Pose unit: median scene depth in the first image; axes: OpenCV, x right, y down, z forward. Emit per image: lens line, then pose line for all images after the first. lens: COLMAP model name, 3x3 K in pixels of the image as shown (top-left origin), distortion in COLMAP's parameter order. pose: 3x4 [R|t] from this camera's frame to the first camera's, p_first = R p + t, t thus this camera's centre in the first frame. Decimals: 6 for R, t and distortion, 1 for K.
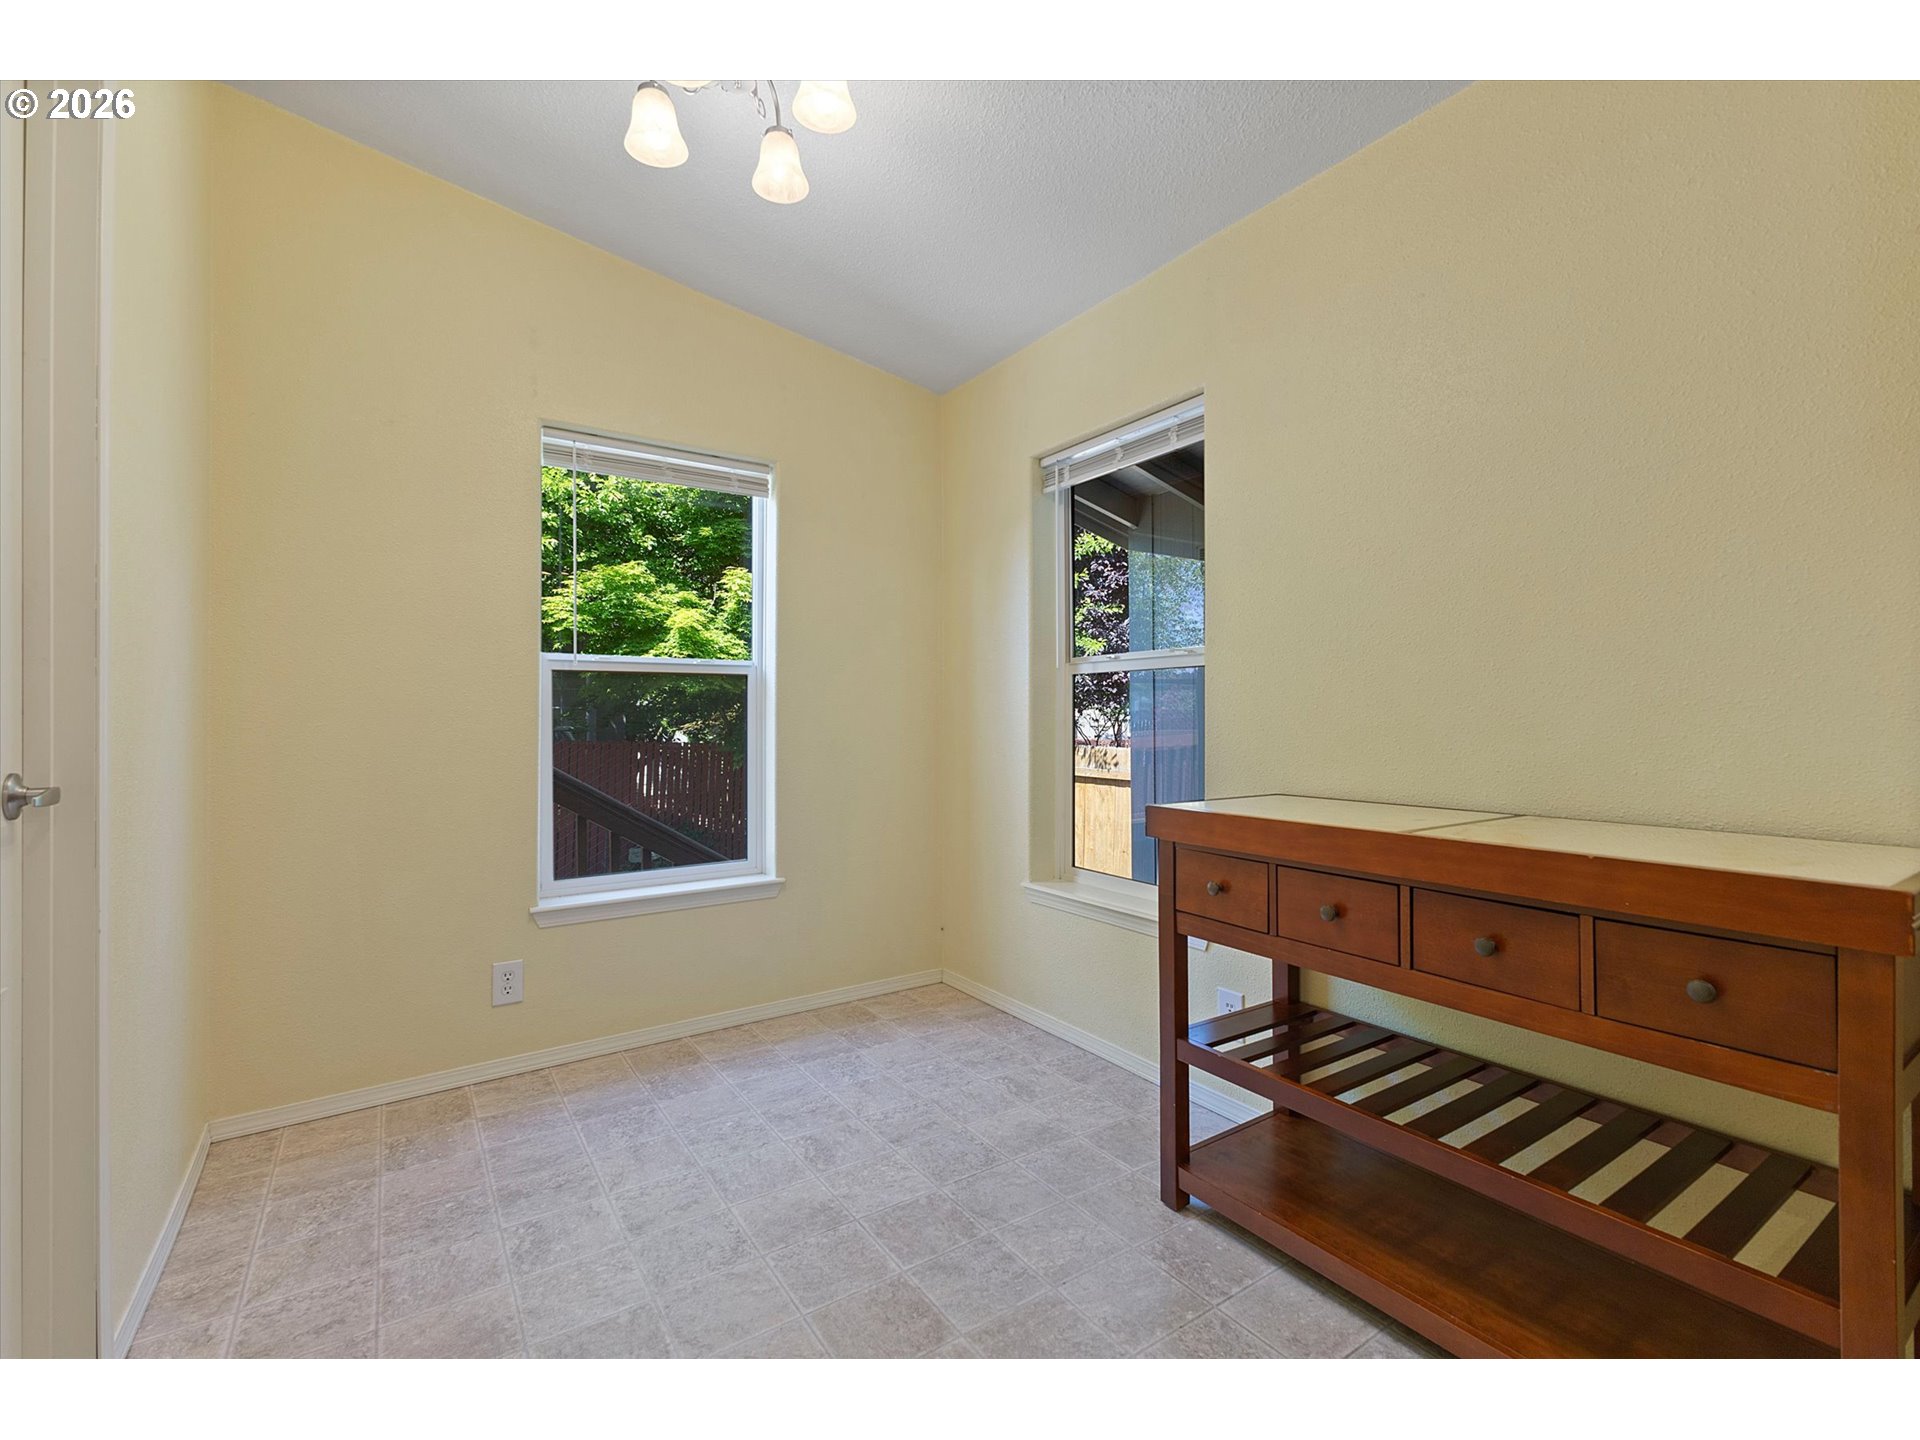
lens RADIAL K [[840.1, 0, 971.3], [0, 840.1, 717.0], [0, 0, 1]] dist [0.019107, -0.000115]
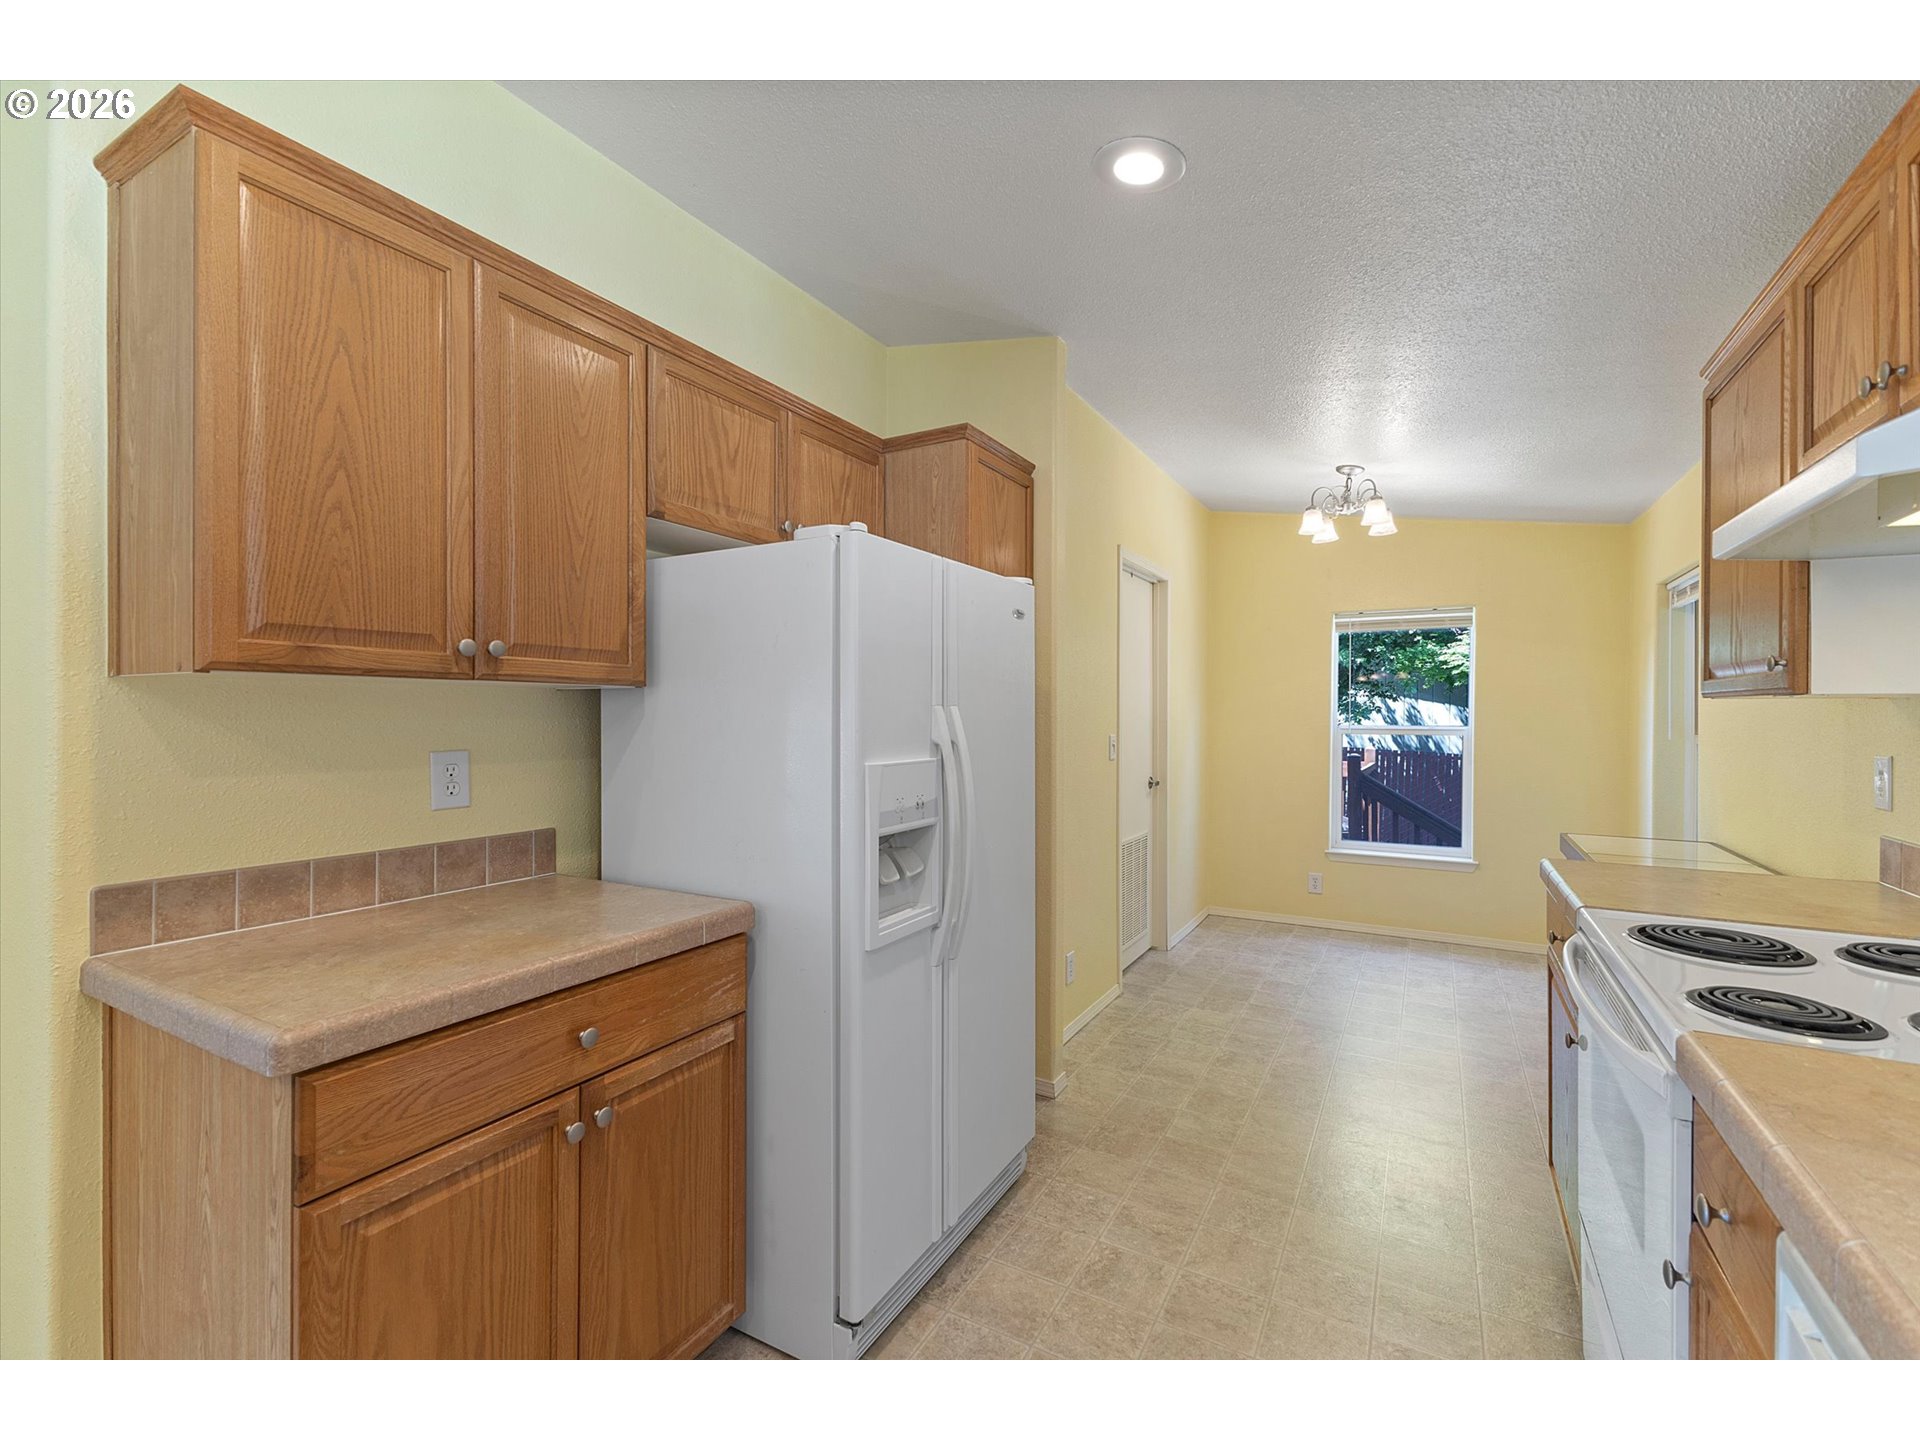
lens RADIAL K [[840.1, 0, 955.0], [0, 840.1, 720.6], [0, 0, 1]] dist [0.019107, -0.000115]
pose [[0.435613, 0.012531, -0.900047, 0.976508], [-0.004167, 0.999920, 0.011905, -0.115661], [0.900124, -0.001436, 0.435631, -0.744545]]
